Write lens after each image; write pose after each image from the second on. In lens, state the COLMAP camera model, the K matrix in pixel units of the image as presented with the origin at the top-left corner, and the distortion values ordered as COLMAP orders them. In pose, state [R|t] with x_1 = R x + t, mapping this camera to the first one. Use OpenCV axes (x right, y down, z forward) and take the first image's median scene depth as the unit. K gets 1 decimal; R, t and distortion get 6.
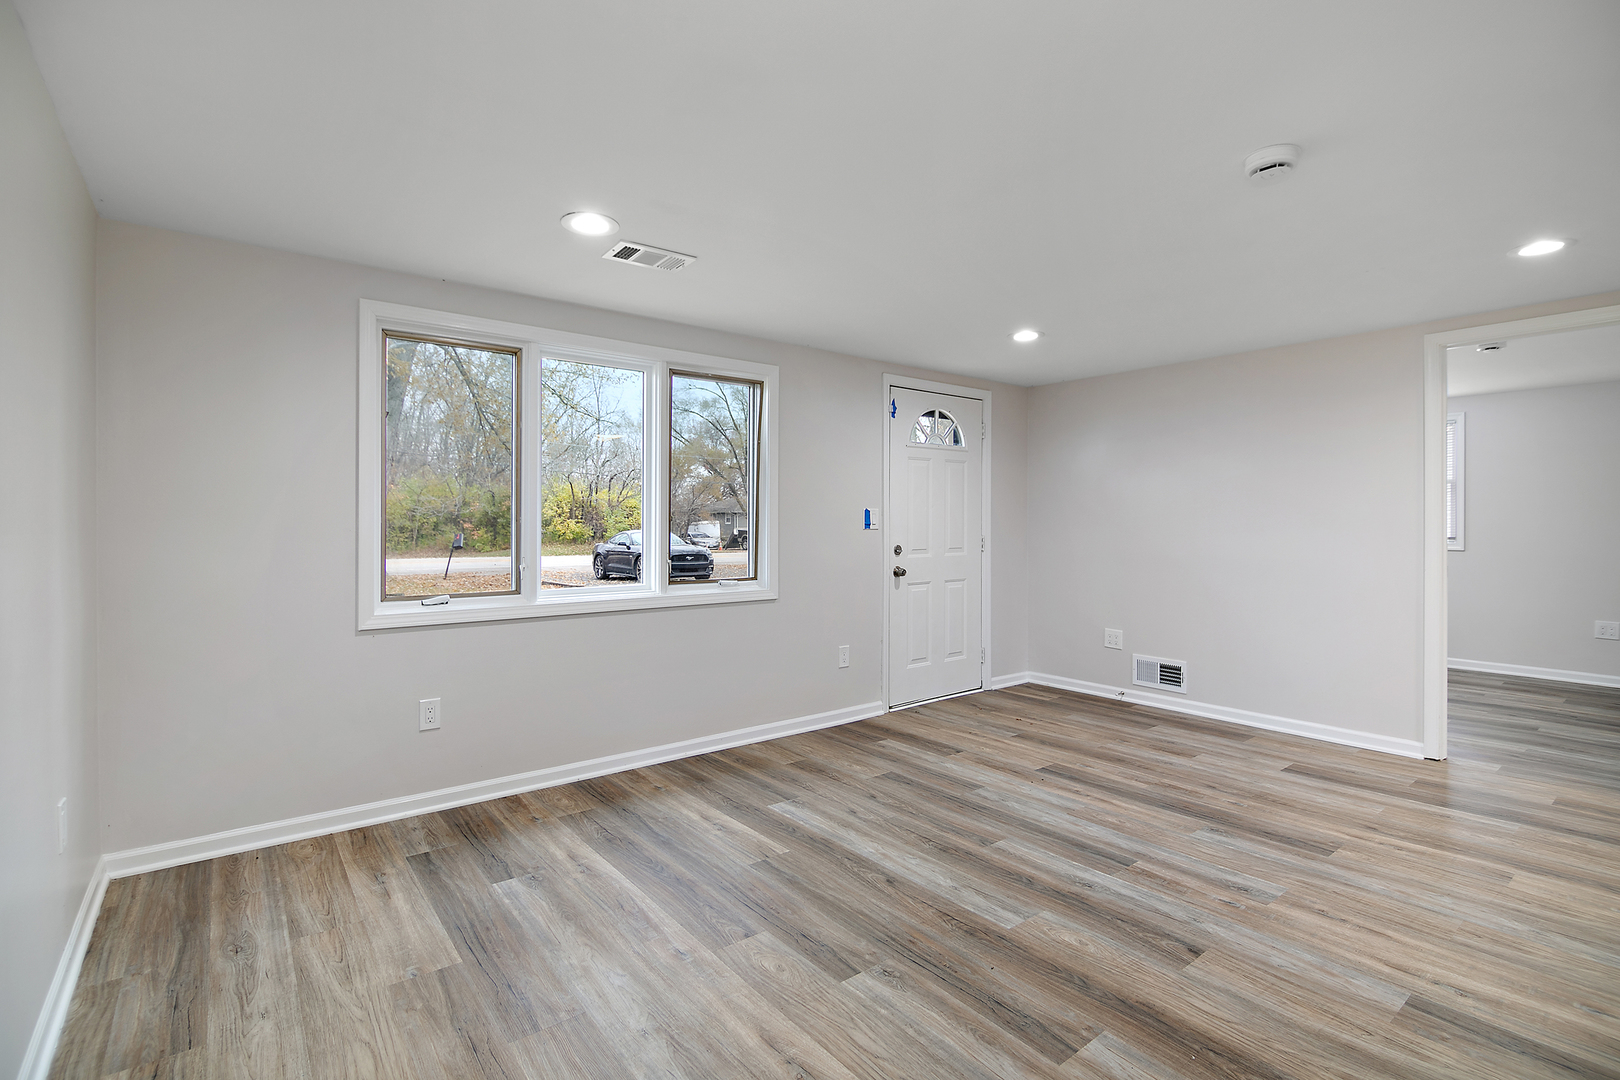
lens RADIAL K [[755.3, 0, 809.2], [0, 755.3, 528.1], [0, 0, 1]] dist [-0.001283, -0.008647]
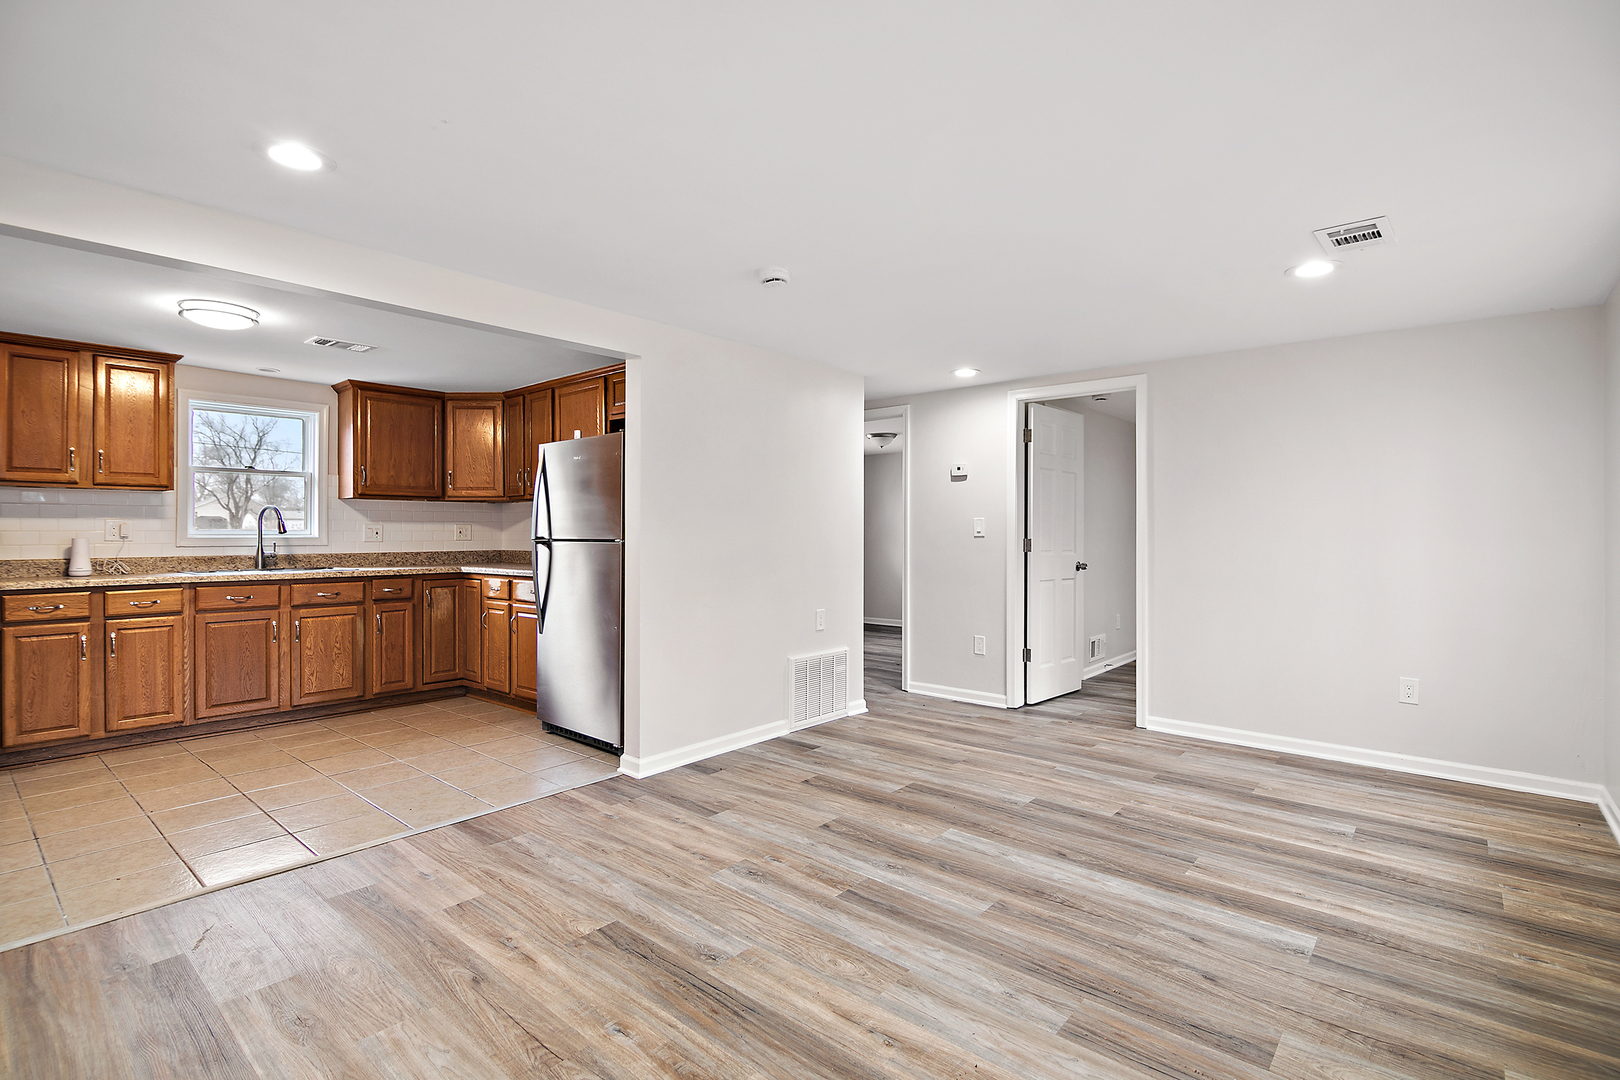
lens RADIAL K [[755.3, 0, 809.2], [0, 755.3, 528.1], [0, 0, 1]] dist [-0.001283, -0.008647]
pose [[-0.981407, -0.005202, -0.191870, 0.617625], [-0.006151, 0.999972, 0.004351, -0.013368], [0.191842, 0.005450, -0.981411, 1.809994]]
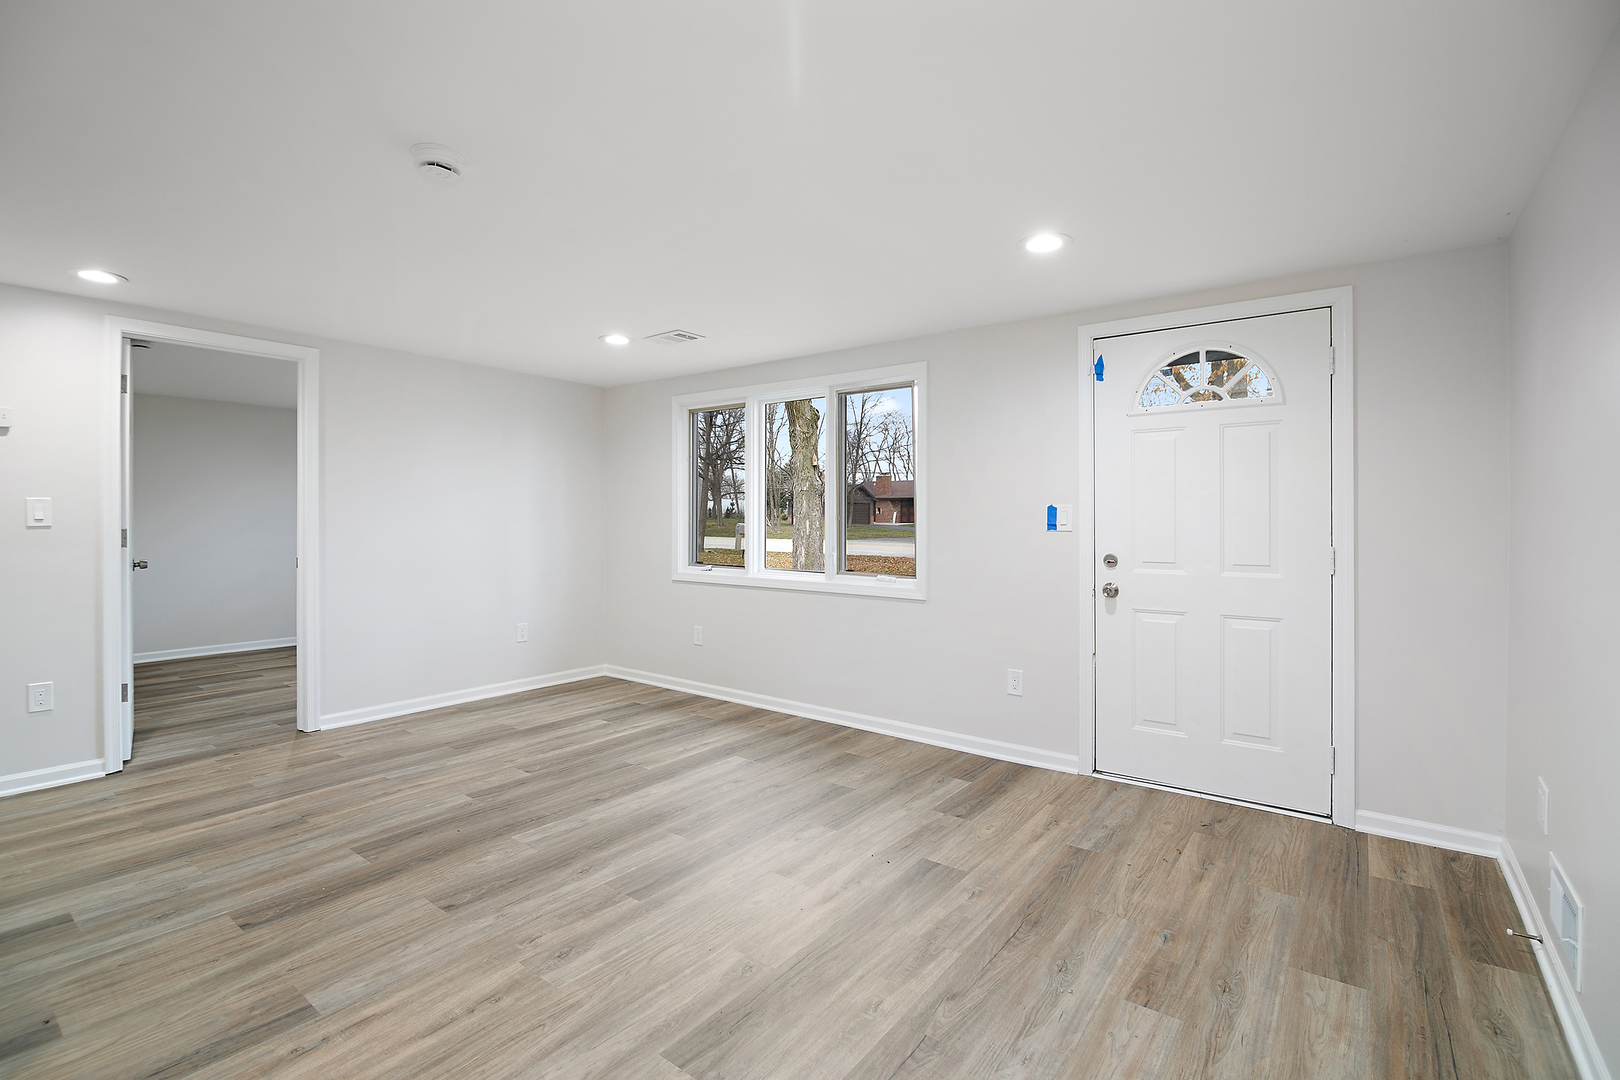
lens RADIAL K [[735.5, 0, 805.2], [0, 735.5, 523.1], [0, 0, 1]] dist [0.000309, -0.010450]
pose [[0.244813, 0.004671, -0.969559, 1.261492], [-0.011518, 0.999932, 0.001909, -0.008645], [0.969502, 0.010700, 0.244850, 0.926909]]
